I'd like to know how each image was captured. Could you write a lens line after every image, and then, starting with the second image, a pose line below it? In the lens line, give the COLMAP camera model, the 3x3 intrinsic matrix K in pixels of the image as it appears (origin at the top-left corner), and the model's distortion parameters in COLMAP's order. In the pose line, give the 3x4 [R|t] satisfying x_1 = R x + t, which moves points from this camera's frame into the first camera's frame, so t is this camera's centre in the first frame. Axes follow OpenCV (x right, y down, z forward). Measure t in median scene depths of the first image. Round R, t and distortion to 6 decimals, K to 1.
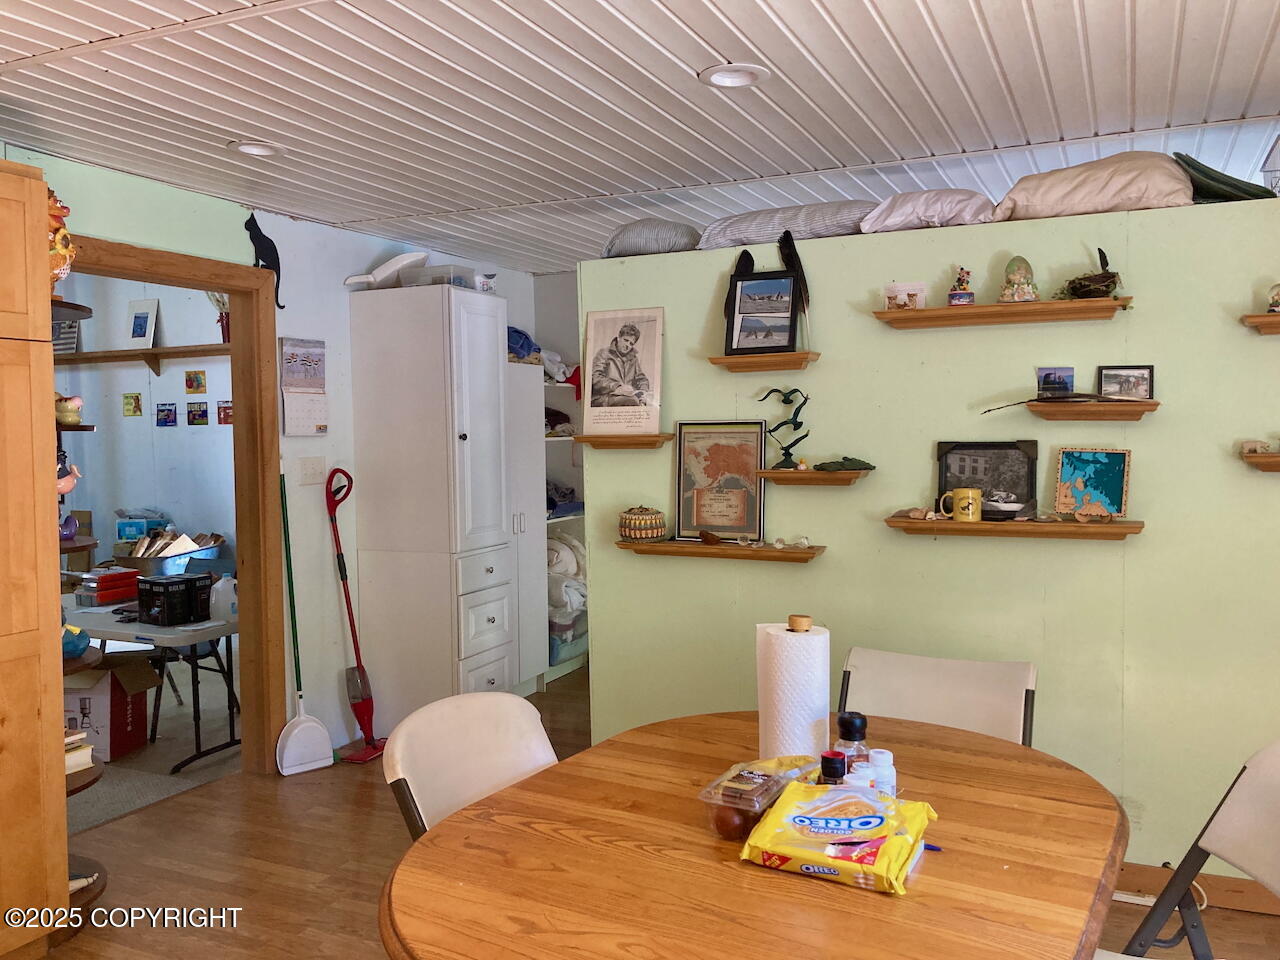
lens RADIAL K [[1056.7, 0, 640.0], [0, 1056.7, 480.0], [0, 0, 1]] dist [0.065546, -0.098905]
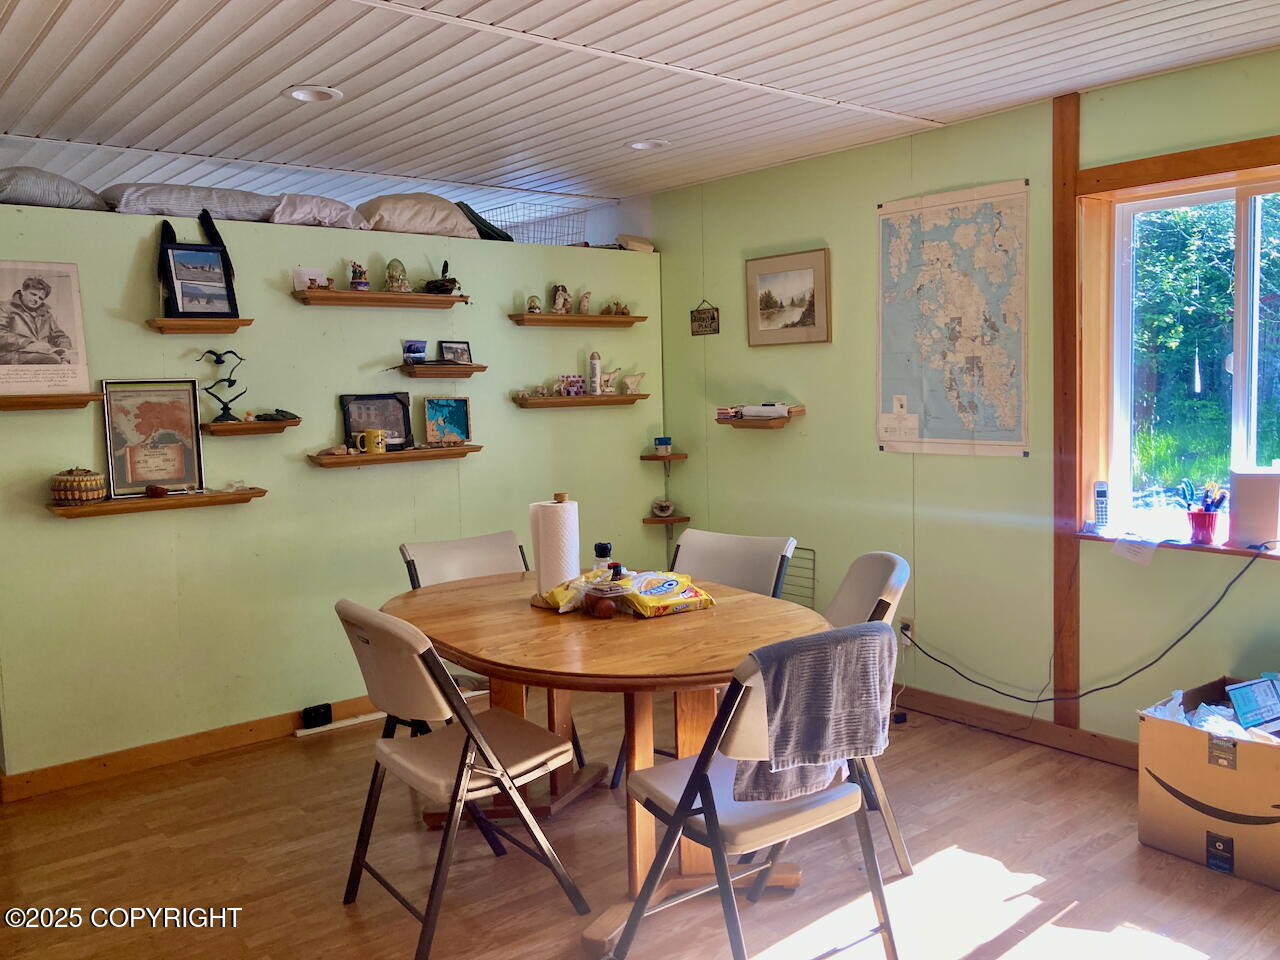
lens RADIAL K [[1048.9, 0, 639.5], [0, 1048.9, 448.2], [0, 0, 1]] dist [-0.001646, 0.110714]
pose [[0.445625, -0.057534, 0.893369, -0.665315], [0.069274, 0.997157, 0.029663, 0.014776], [-0.892535, 0.048669, 0.448343, 0.107496]]
